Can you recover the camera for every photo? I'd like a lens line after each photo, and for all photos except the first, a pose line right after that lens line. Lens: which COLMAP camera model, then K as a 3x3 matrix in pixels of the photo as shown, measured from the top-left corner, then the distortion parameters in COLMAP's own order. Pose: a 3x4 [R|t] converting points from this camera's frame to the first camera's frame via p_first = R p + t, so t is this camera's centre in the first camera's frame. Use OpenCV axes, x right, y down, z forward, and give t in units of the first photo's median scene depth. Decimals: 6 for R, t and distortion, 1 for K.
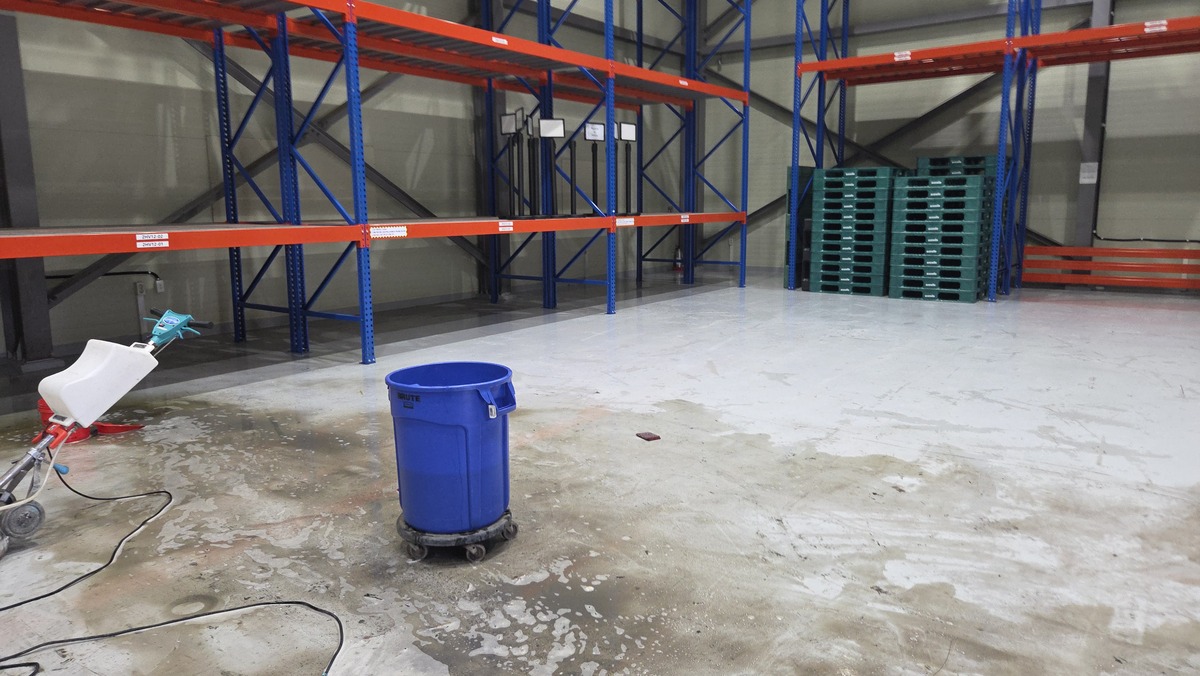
lens RADIAL K [[793.8, 0, 597.8], [0, 793.8, 329.9], [0, 0, 1]] dist [0.107483, -0.082661]
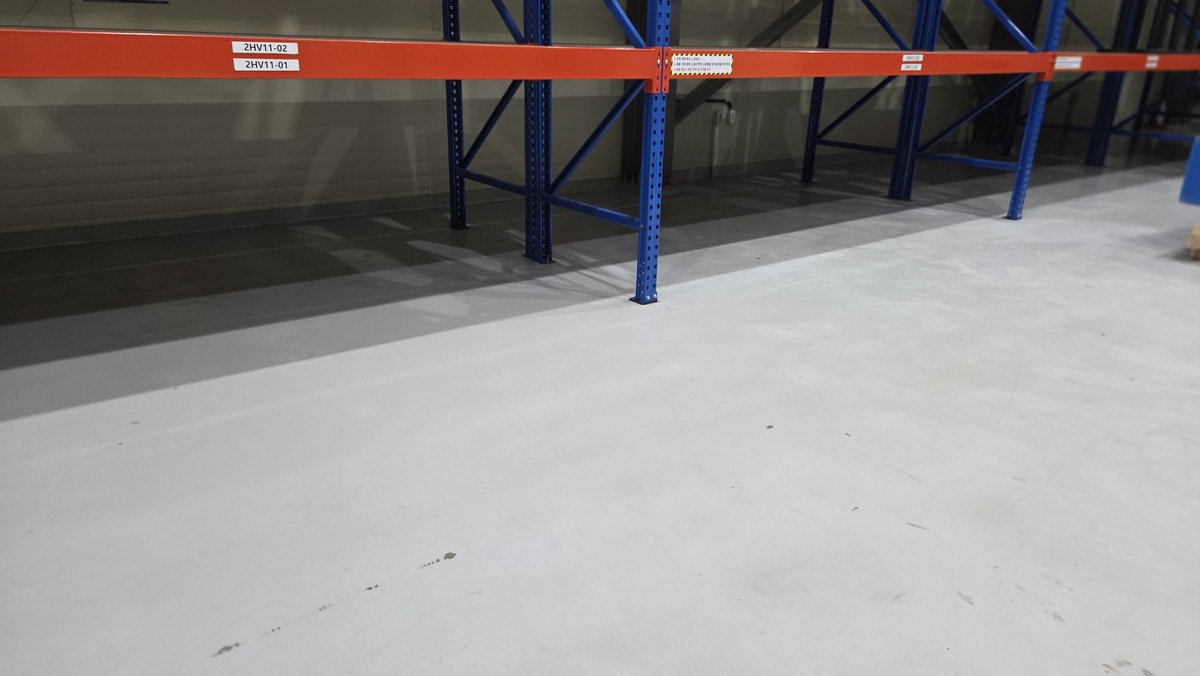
lens RADIAL K [[807.9, 0, 606.4], [0, 807.9, 324.2], [0, 0, 1]] dist [0.072703, -0.050752]
pose [[0.960362, 0.124304, -0.249507, -0.569916], [-0.079645, 0.980117, 0.181735, -0.156719], [0.267136, -0.154660, 0.951167, 1.496026]]
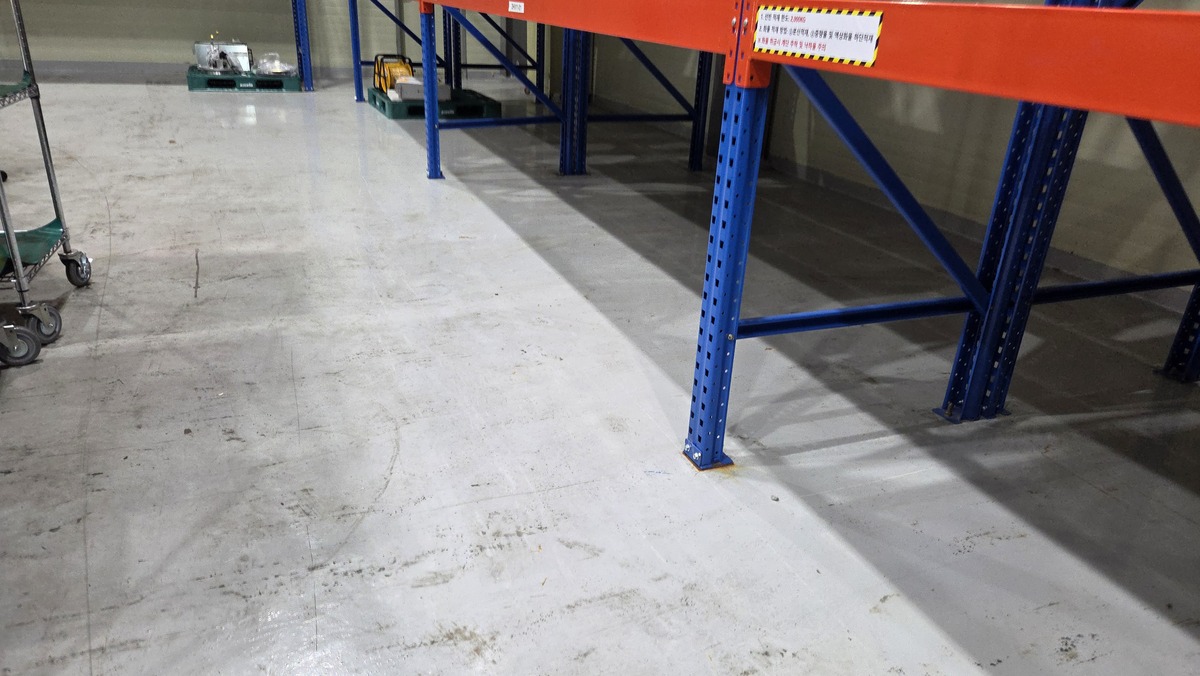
lens RADIAL K [[807.9, 0, 606.4], [0, 807.9, 324.2], [0, 0, 1]] dist [0.072703, -0.050752]
pose [[-0.540912, 0.291076, -0.789107, -0.085355], [-0.186503, 0.873341, 0.449990, -0.494622], [0.820141, 0.390576, -0.418114, 3.718411]]
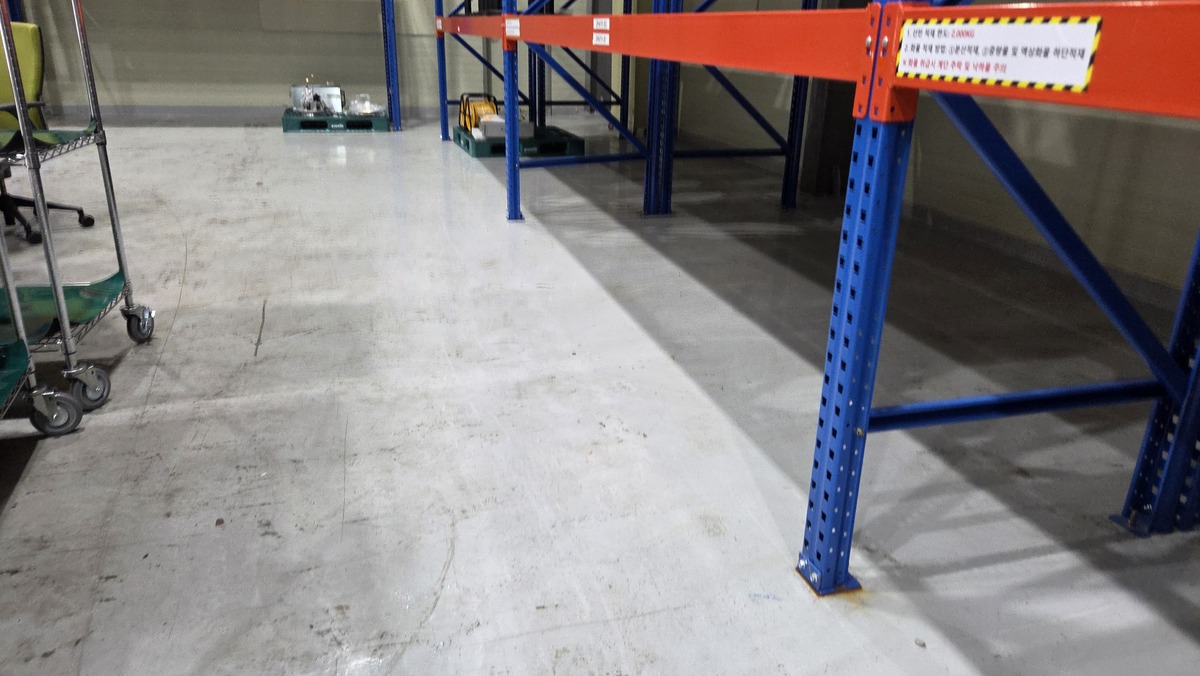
lens RADIAL K [[826.8, 0, 610.8], [0, 826.8, 335.7], [0, 0, 1]] dist [0.051637, 0.001624]
pose [[-0.617365, 0.260977, -0.742126, -0.218250], [-0.152862, 0.885591, 0.438591, -0.465045], [0.771682, 0.384214, -0.506840, 3.622280]]
